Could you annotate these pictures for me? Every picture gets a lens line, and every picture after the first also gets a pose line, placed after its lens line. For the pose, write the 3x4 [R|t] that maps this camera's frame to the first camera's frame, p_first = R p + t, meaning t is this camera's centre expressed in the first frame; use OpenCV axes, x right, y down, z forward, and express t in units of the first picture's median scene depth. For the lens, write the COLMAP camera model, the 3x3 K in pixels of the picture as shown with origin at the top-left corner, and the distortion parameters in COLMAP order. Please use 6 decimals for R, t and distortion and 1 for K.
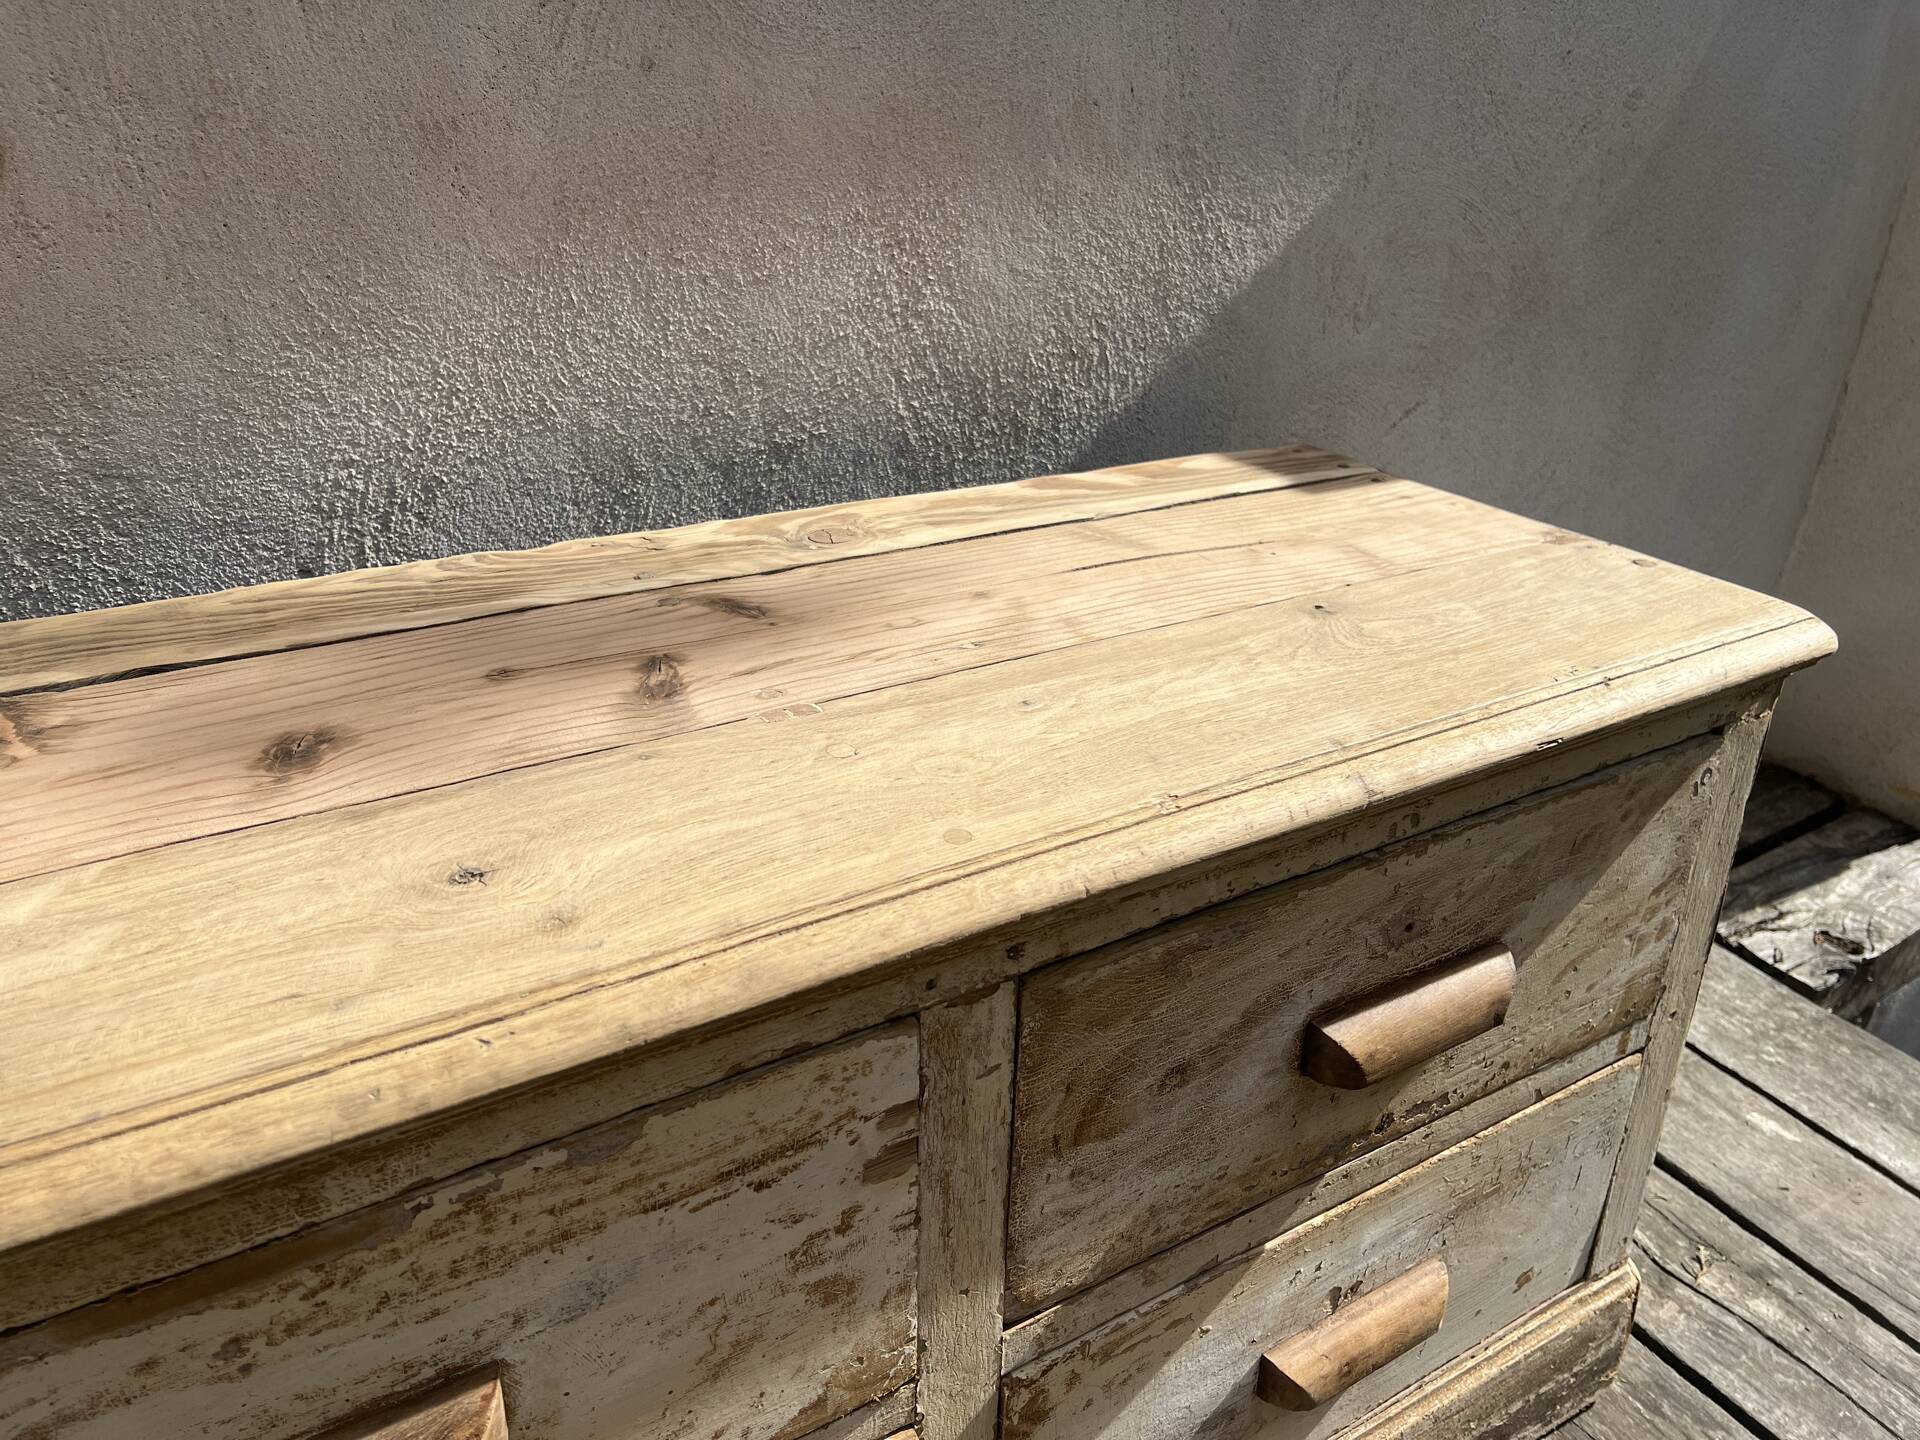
lens RADIAL K [[1451.9, 0, 956.9], [0, 1451.9, 736.6], [0, 0, 1]] dist [0.060412, -0.080144]
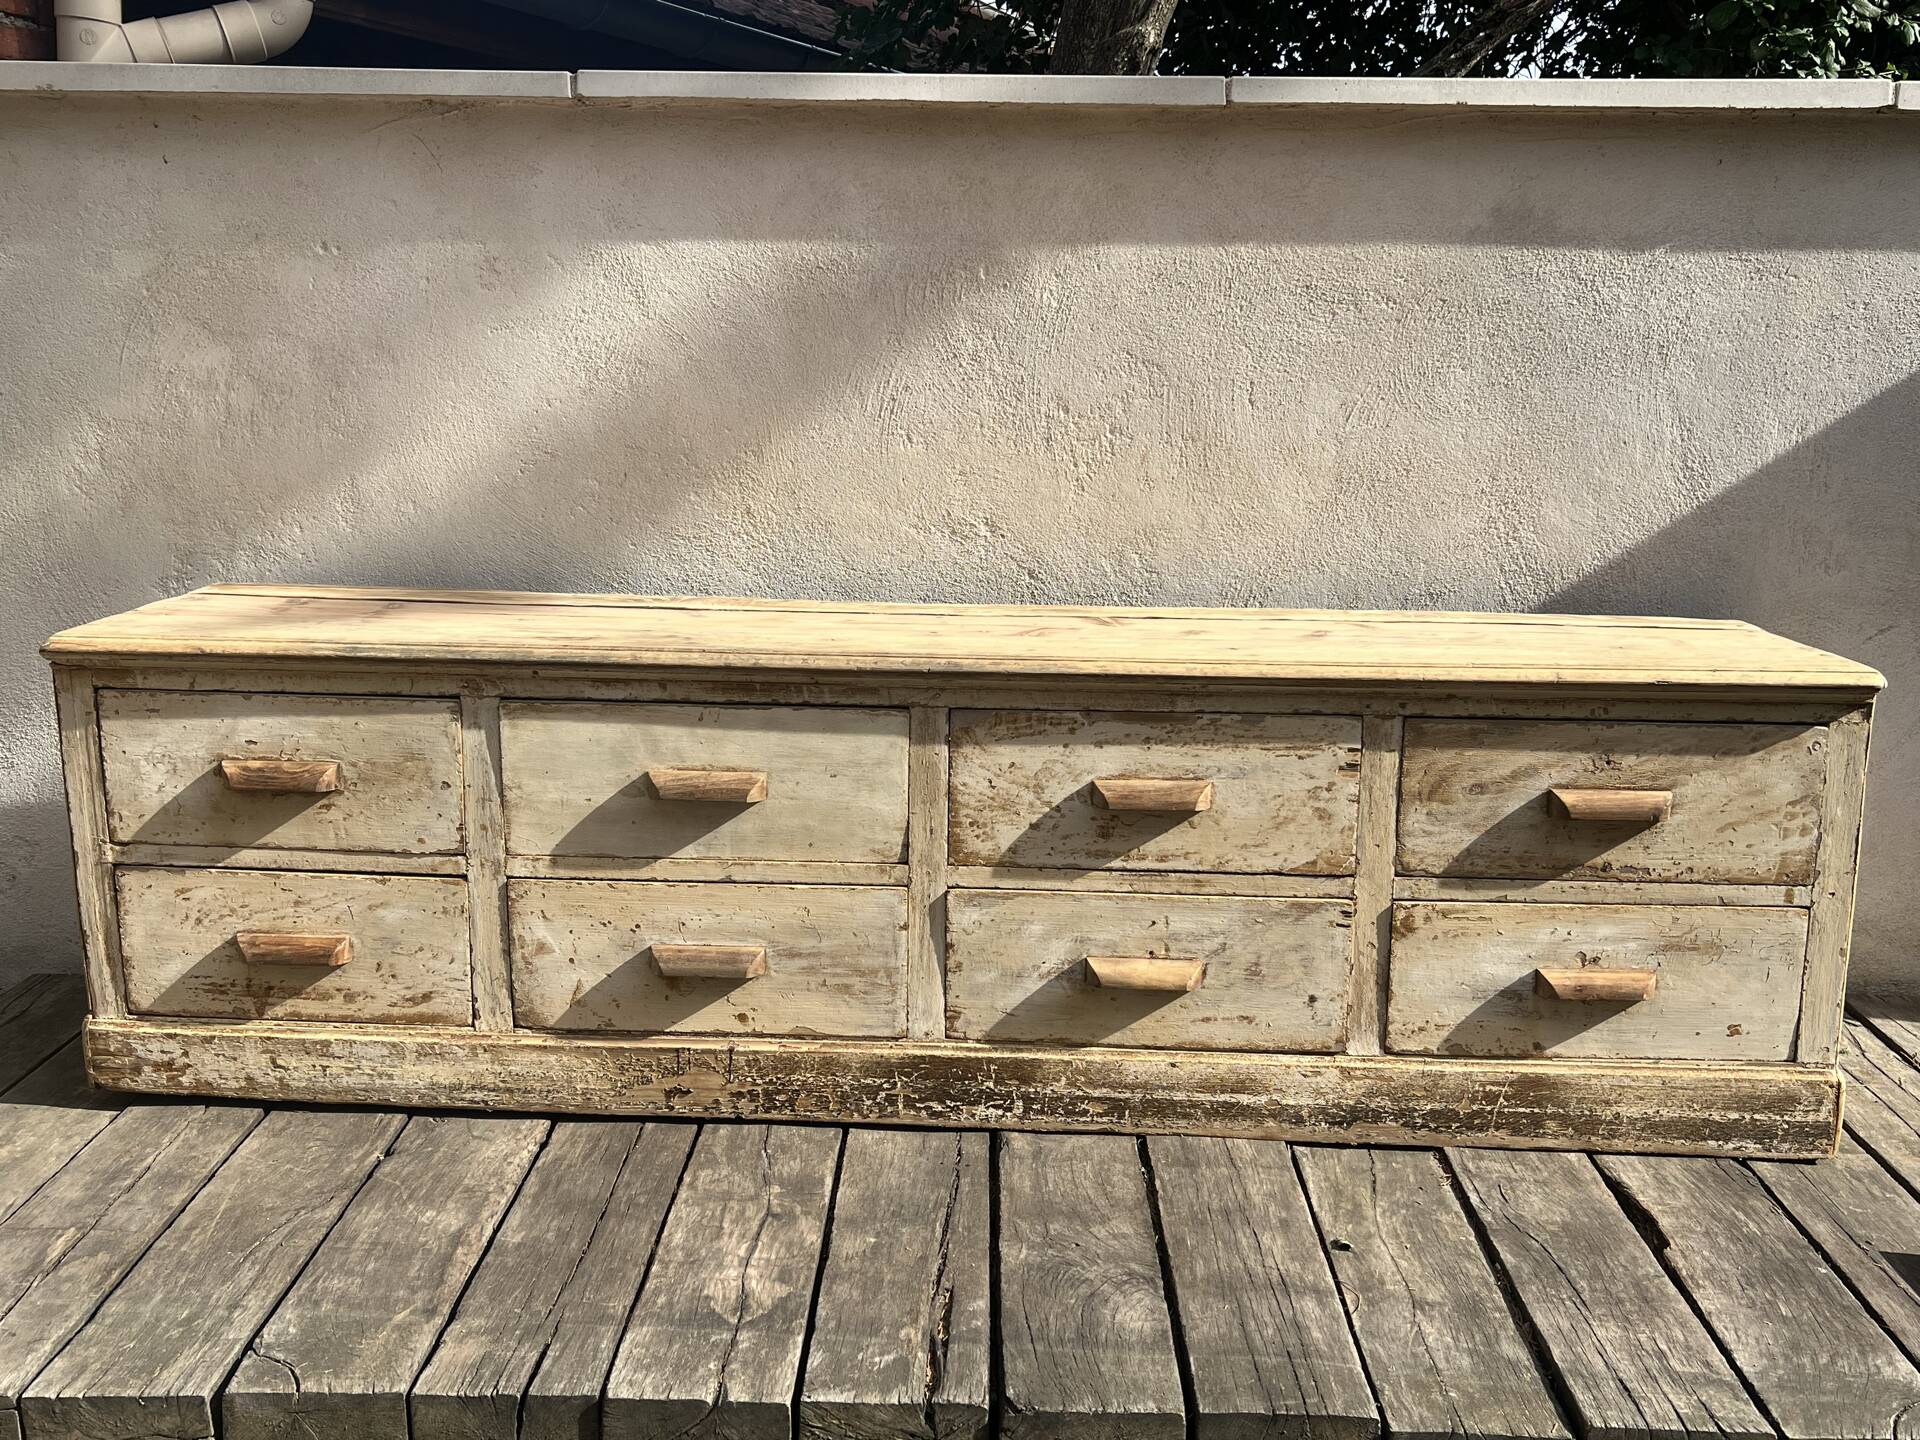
lens RADIAL K [[1706.3, 0, 967.5], [0, 1706.3, 715.1], [0, 0, 1]] dist [0.142594, -0.355483]
pose [[0.830287, 0.092258, -0.549648, 0.840572], [-0.233491, 0.953066, -0.192734, 0.717659], [0.506069, 0.288363, 0.812860, -1.551615]]
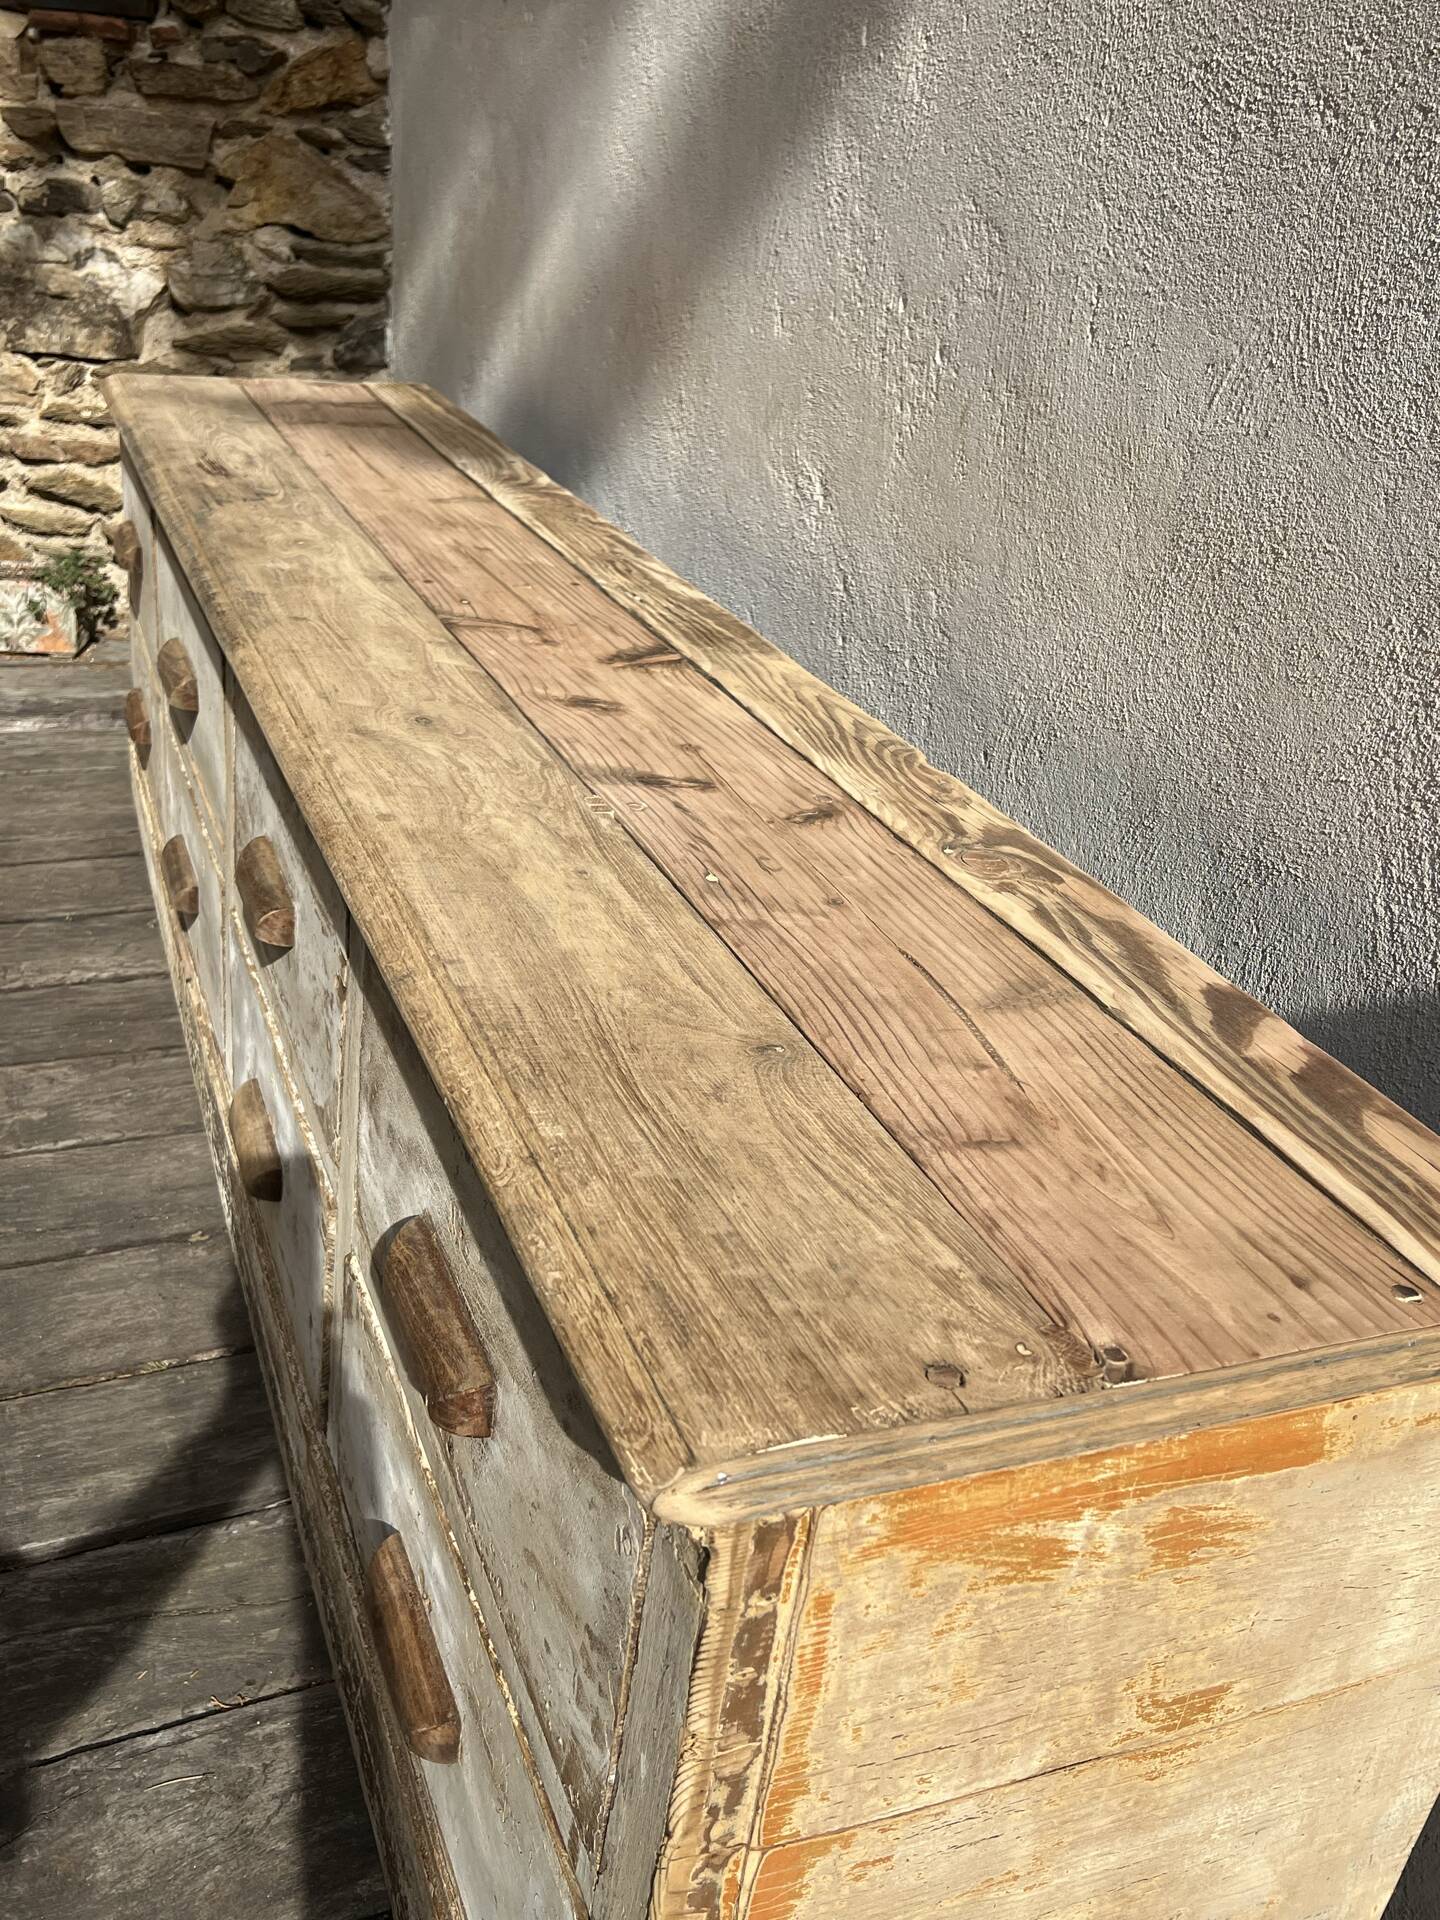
lens RADIAL K [[1716.9, 0, 703.9], [0, 1716.9, 968.0], [0, 0, 1]] dist [0.111410, -0.236355]
pose [[-0.171693, 0.388099, -0.905484, 1.096344], [-0.528649, 0.739292, 0.417107, -0.497060], [0.831295, 0.550298, 0.078237, 0.814408]]
